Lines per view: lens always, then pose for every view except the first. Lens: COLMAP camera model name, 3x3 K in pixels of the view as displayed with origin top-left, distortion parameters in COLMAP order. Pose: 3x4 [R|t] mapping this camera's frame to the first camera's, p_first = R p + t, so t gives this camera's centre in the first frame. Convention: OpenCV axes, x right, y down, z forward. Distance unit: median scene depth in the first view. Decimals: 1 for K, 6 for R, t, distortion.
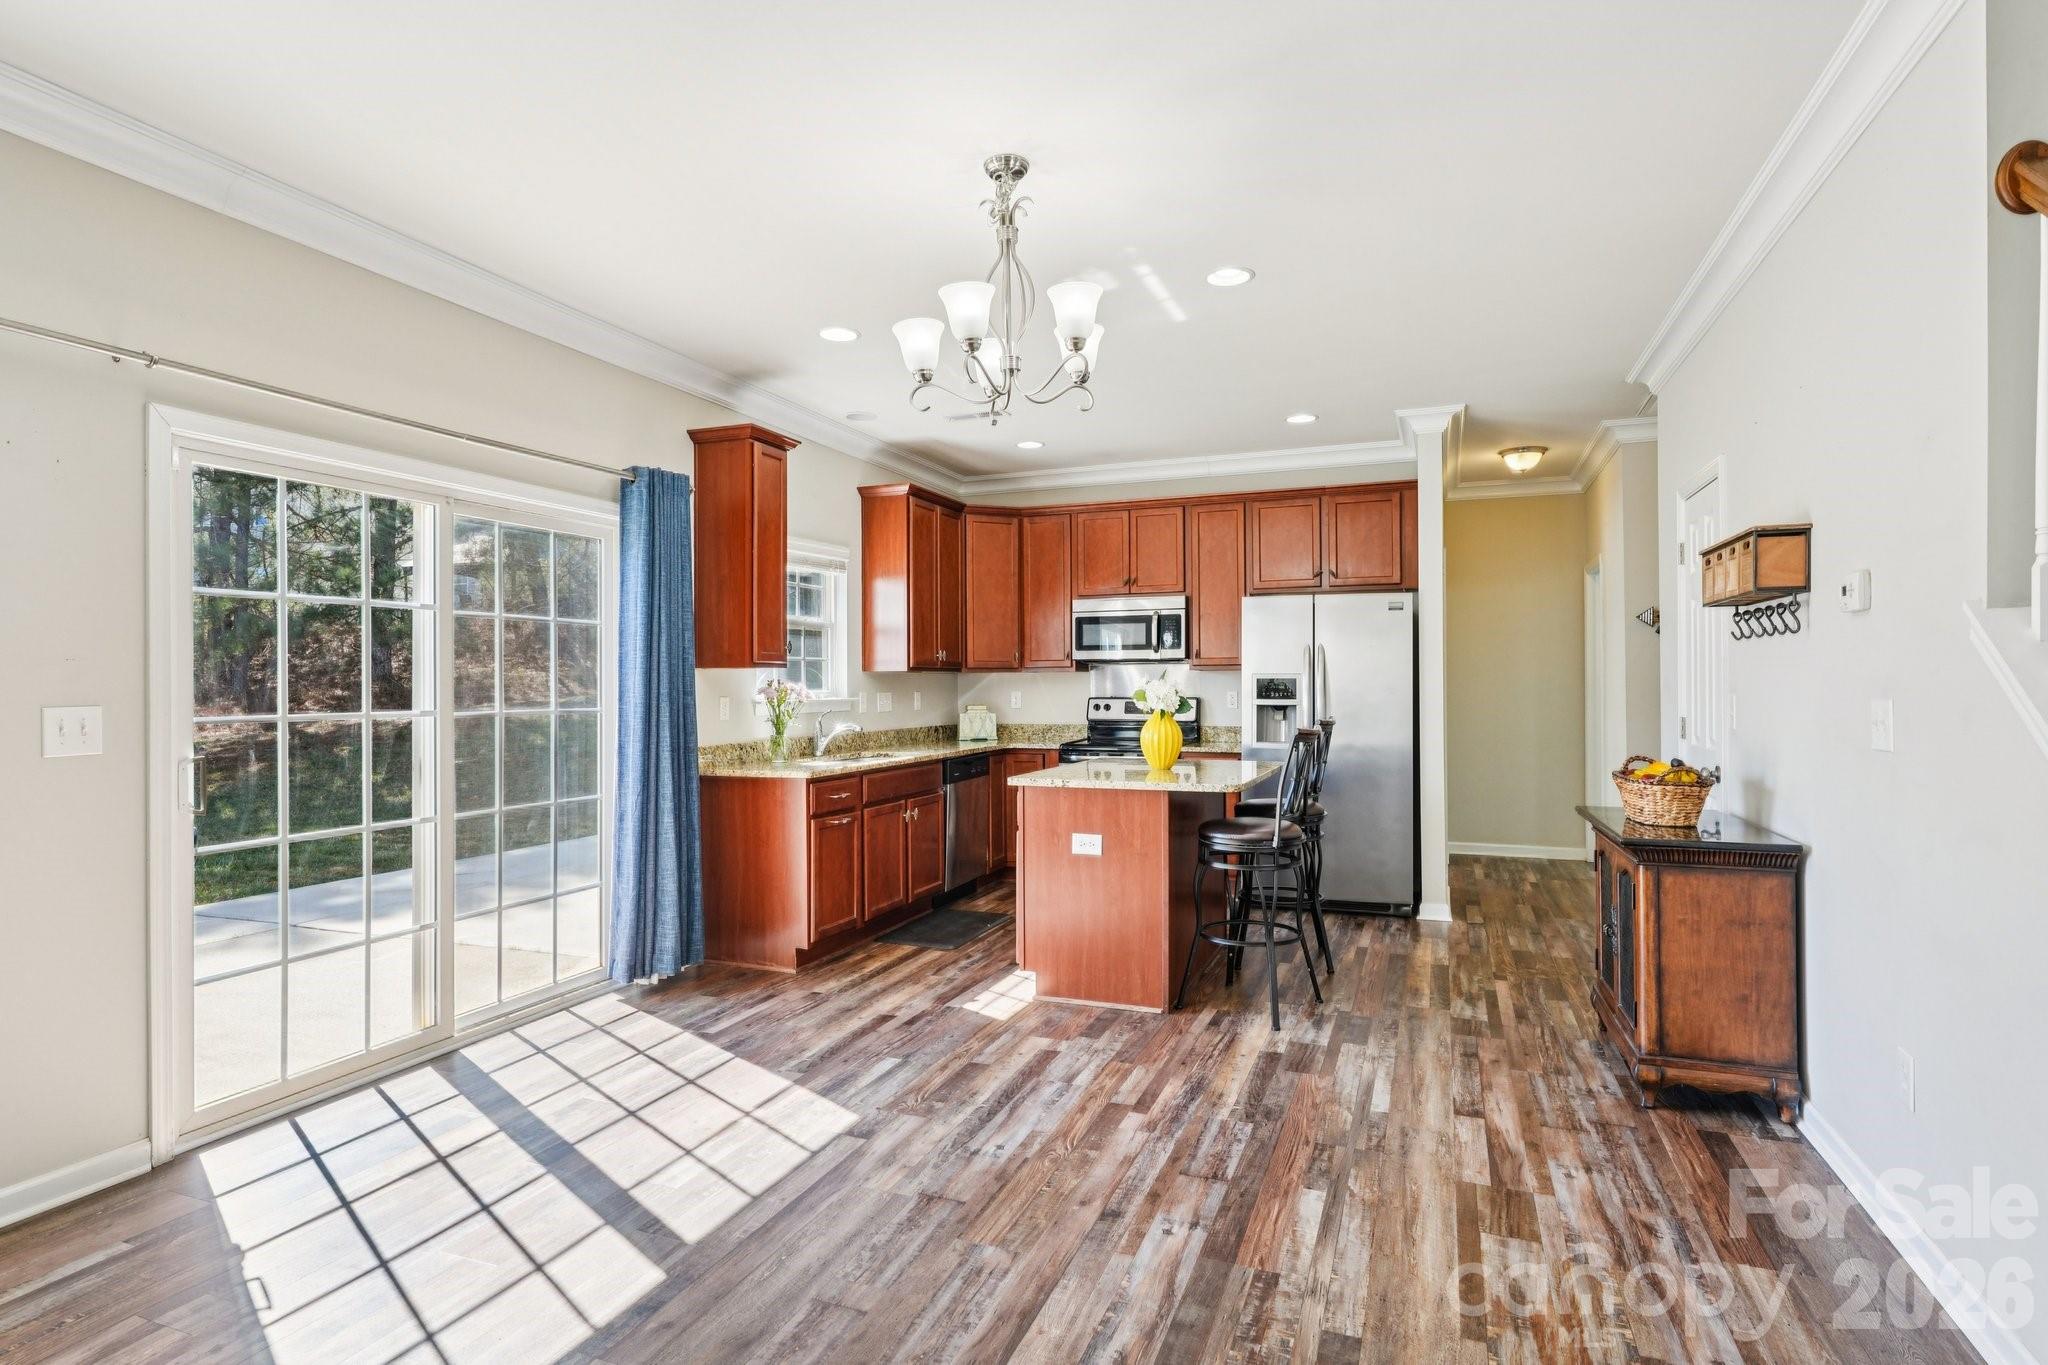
lens RADIAL K [[1055.0, 0, 1030.6], [0, 1055.0, 684.4], [0, 0, 1]] dist [0.001084, -0.000012]
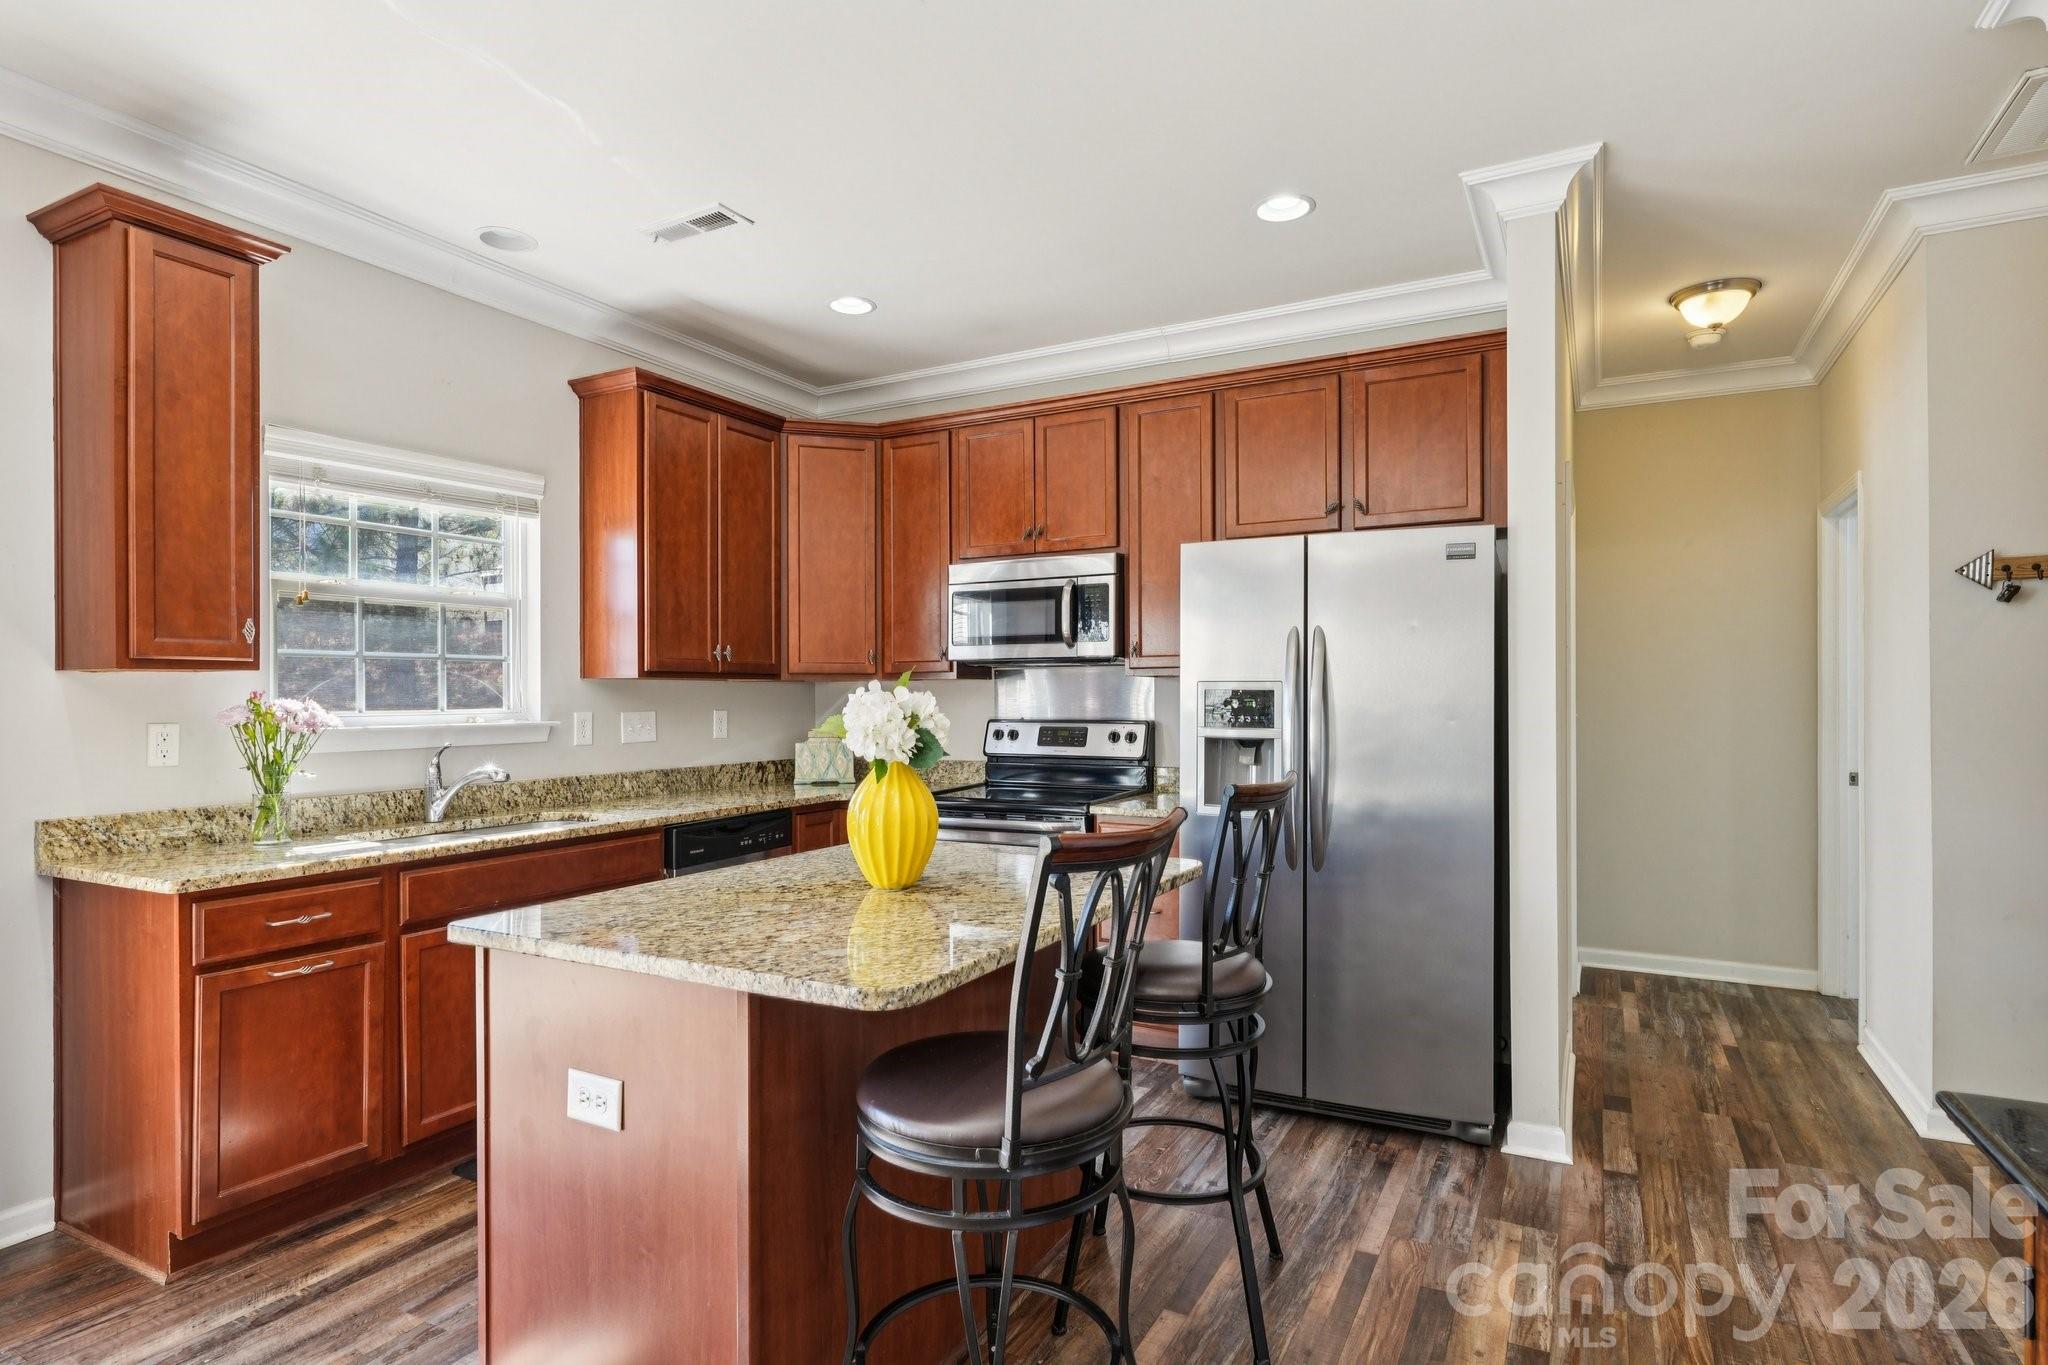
lens RADIAL K [[1065.5, 0, 1029.0], [0, 1065.5, 700.2], [0, 0, 1]] dist [0.002630, -0.000702]
pose [[0.993225, 0.002101, -0.116186, 0.194392], [-0.001562, 0.999988, 0.004725, -0.003037], [0.116195, -0.004511, 0.993216, 0.449138]]
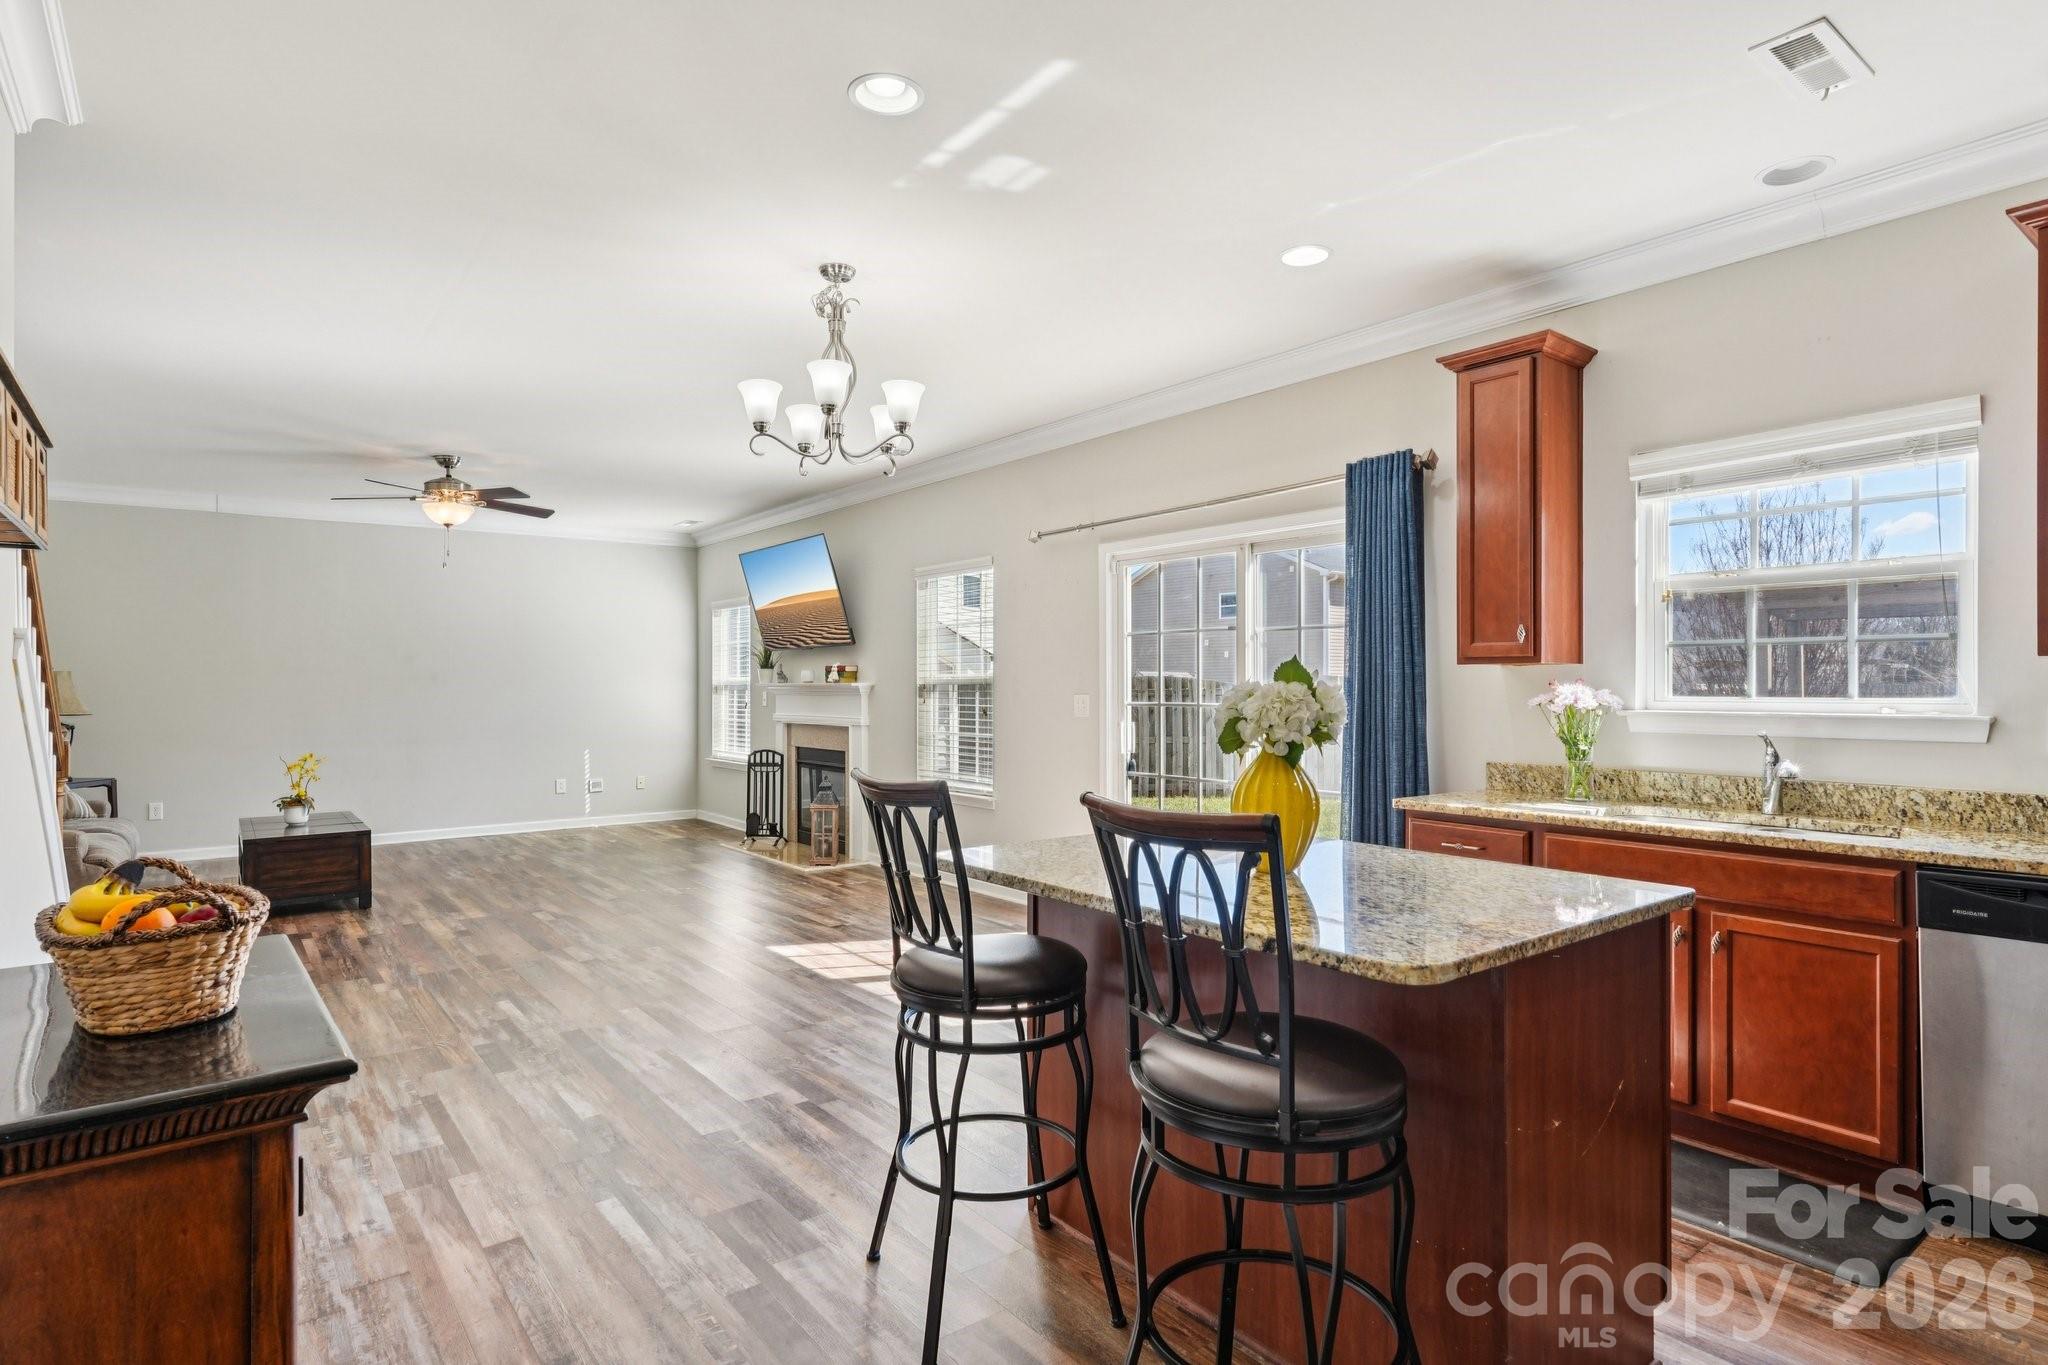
lens RADIAL K [[1066.6, 0, 1024.0], [0, 1066.6, 682.5], [0, 0, 1]] dist [0.002263, 0.000584]
pose [[-0.514512, 0.005045, -0.857468, 0.489828], [0.004511, 0.999985, 0.003176, -0.005667], [0.857471, -0.002234, -0.514527, 0.952712]]
